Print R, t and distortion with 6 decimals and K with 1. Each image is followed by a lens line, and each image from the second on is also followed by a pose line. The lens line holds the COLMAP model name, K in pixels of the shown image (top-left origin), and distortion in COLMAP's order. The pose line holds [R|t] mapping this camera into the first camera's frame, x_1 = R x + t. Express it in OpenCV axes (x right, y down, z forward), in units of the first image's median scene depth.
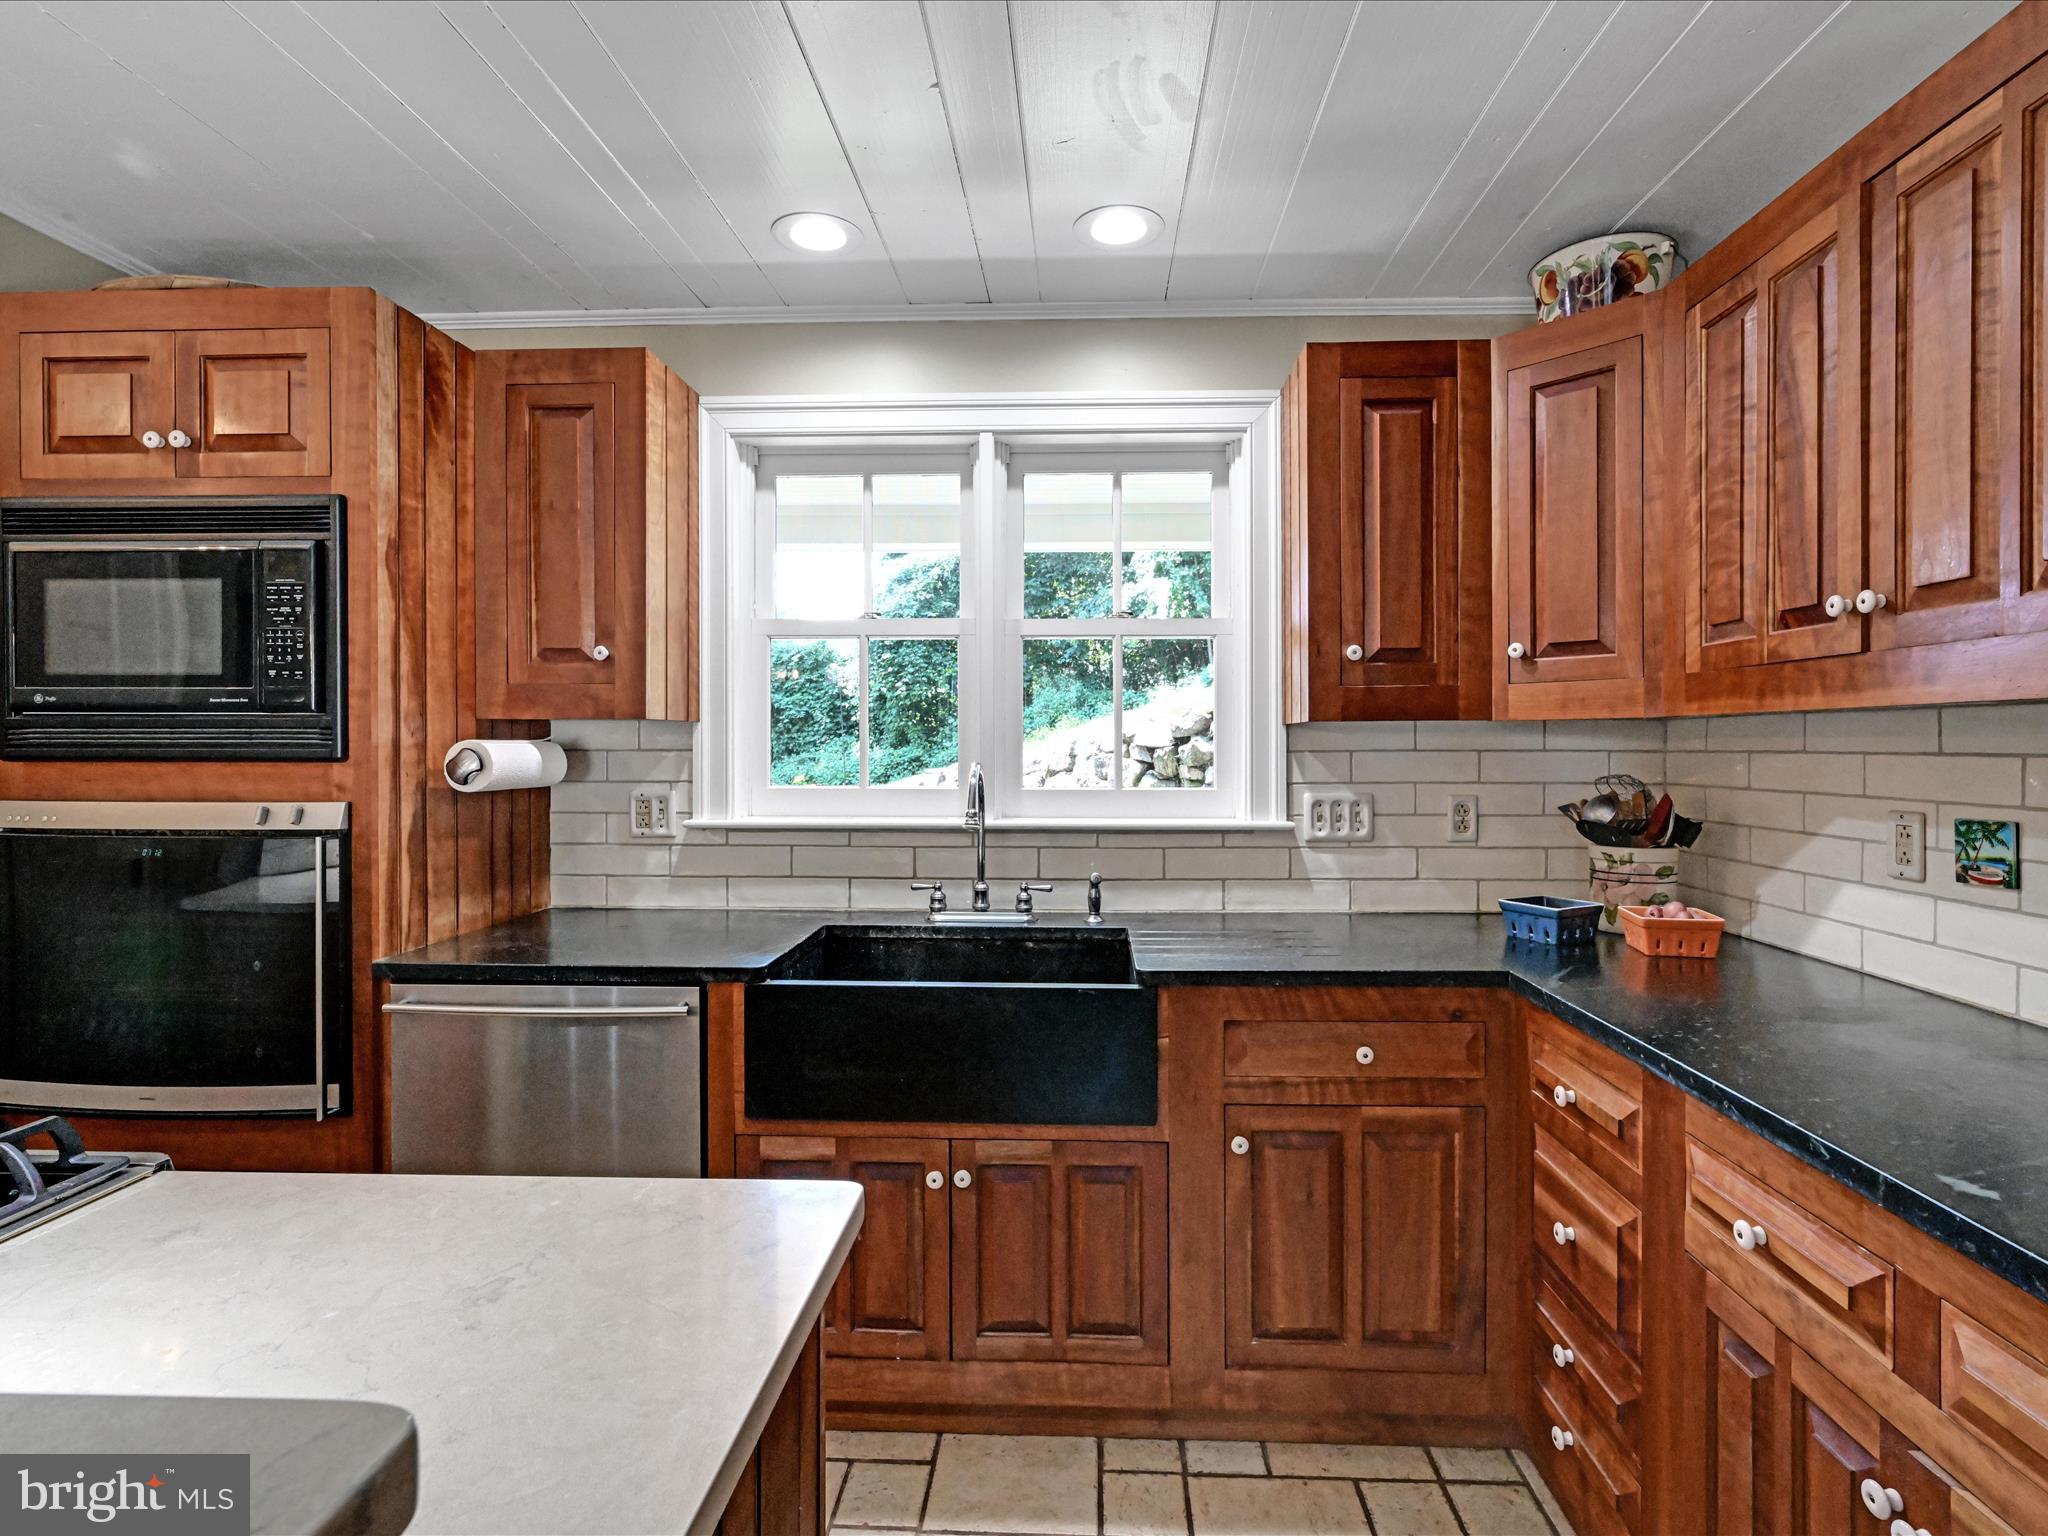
lens RADIAL K [[1011.0, 0, 1029.1], [0, 1011.0, 745.7], [0, 0, 1]] dist [0.003953, 0.000198]
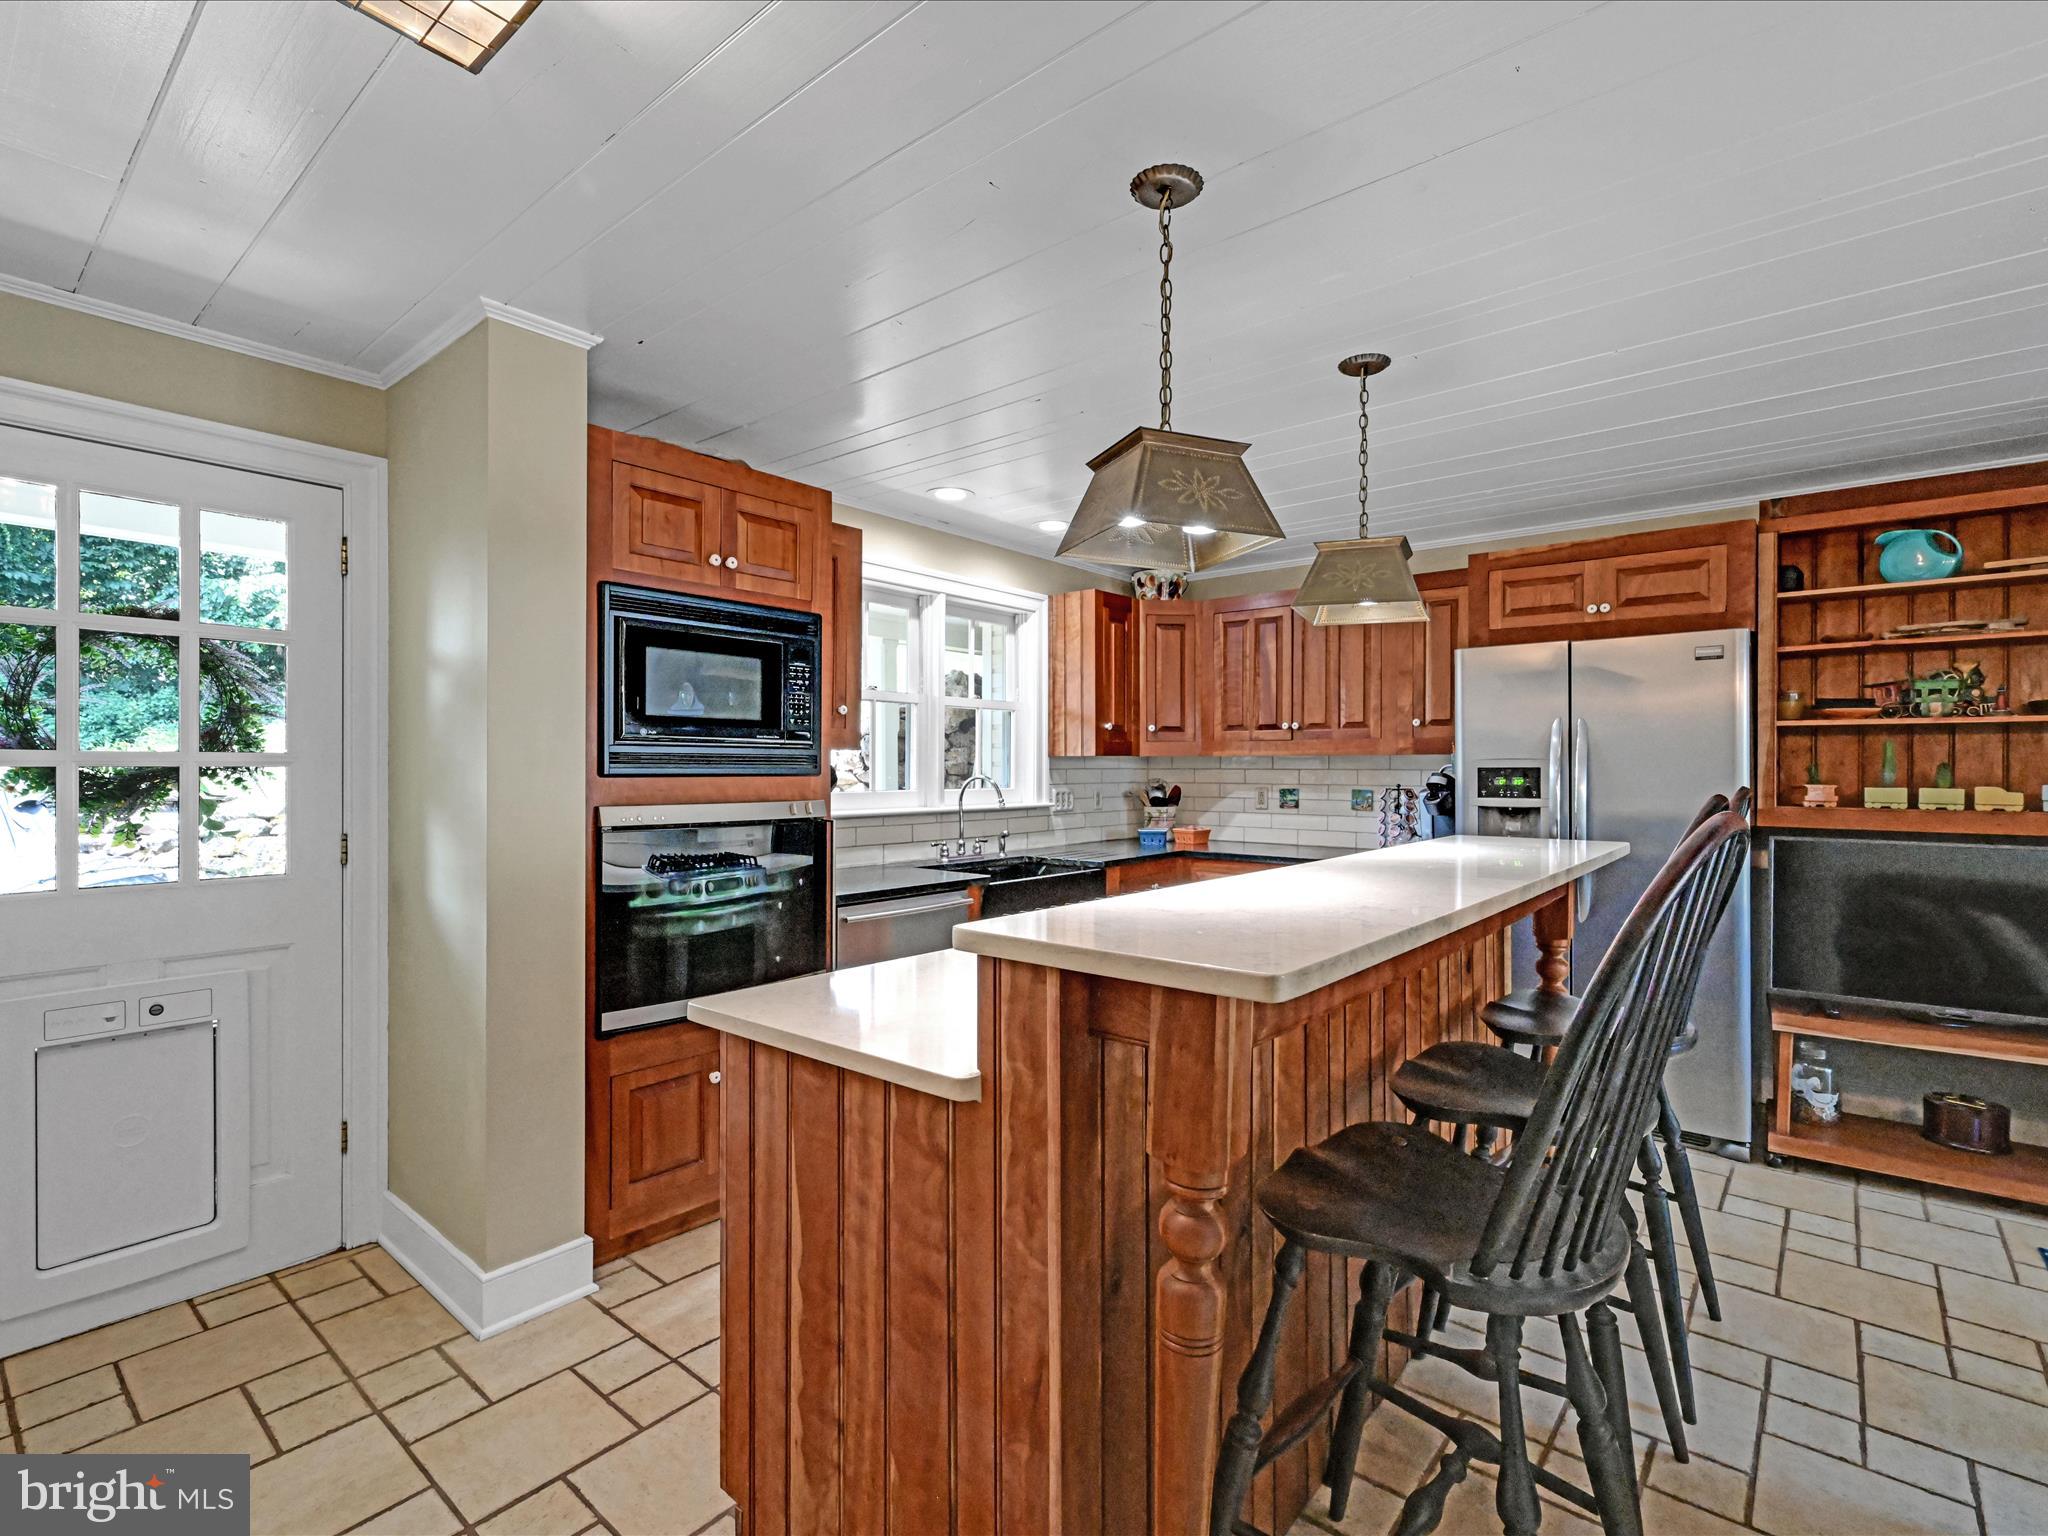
lens RADIAL K [[936.8, 0, 1037.6], [0, 936.8, 766.1], [0, 0, 1]] dist [-0.004194, -0.000945]
pose [[0.617634, 0.001228, 0.786465, -1.455471], [-0.001082, 0.999999, -0.000711, 0.000774], [-0.786465, -0.000412, 0.617635, -0.193776]]
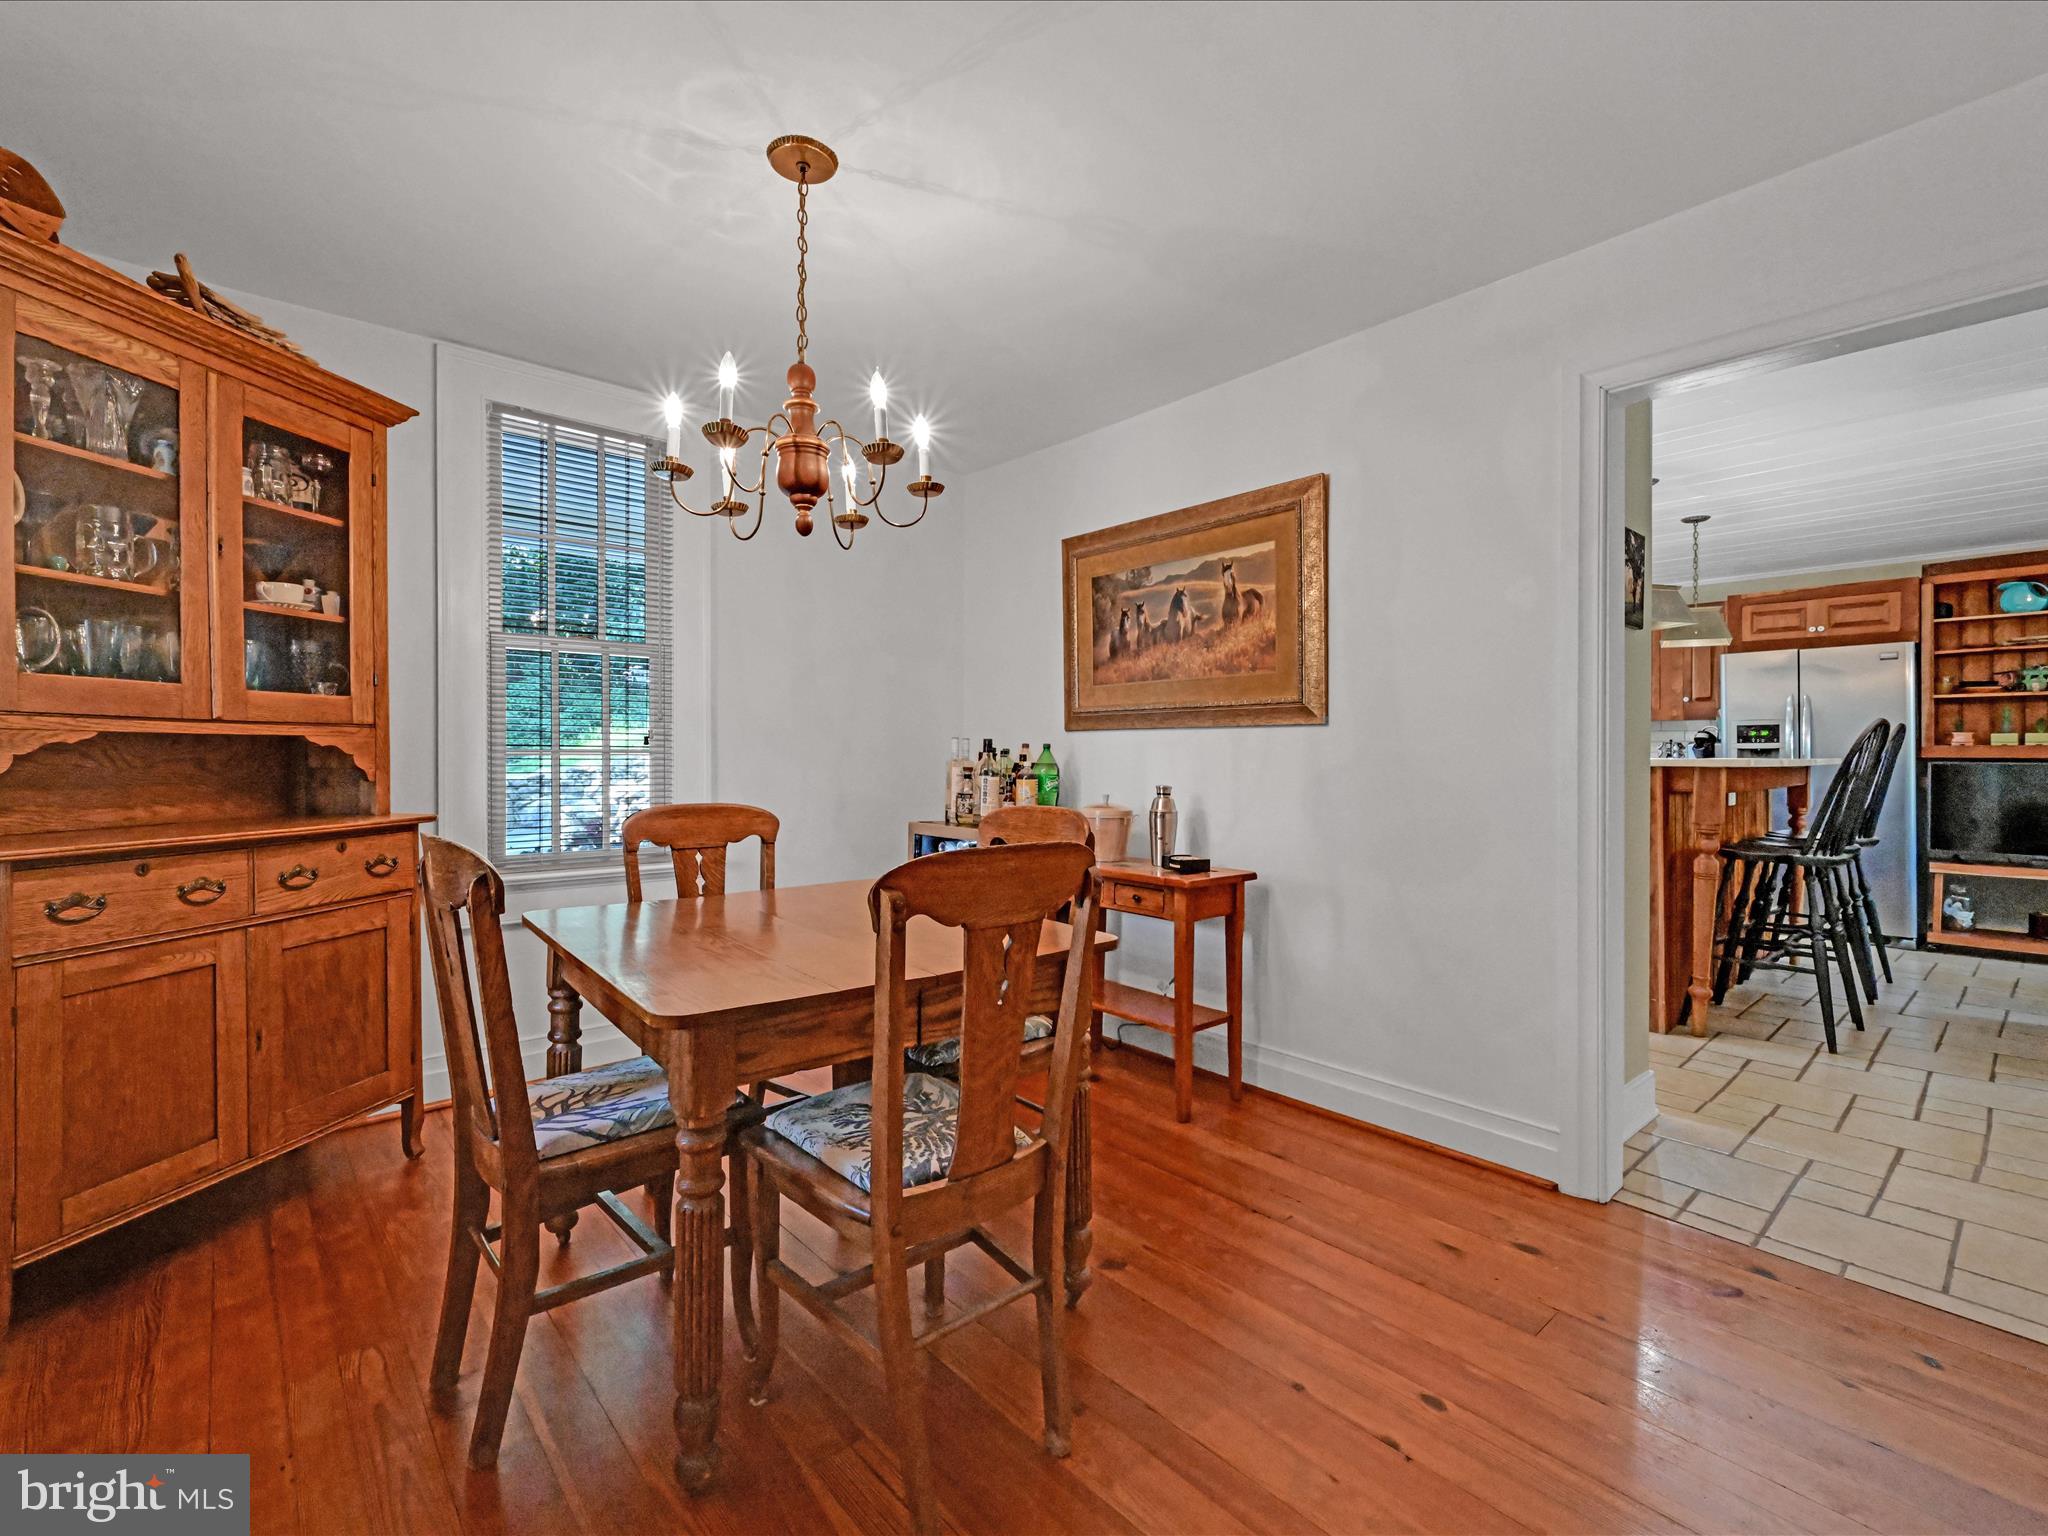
lens RADIAL K [[936.8, 0, 1026.7], [0, 936.8, 758.9], [0, 0, 1]] dist [-0.004194, -0.000945]
pose [[0.717661, -0.002801, 0.696387, -3.148291], [0.001971, 0.999996, 0.001991, 0.093582], [-0.696390, -0.000056, 0.717664, -0.306978]]
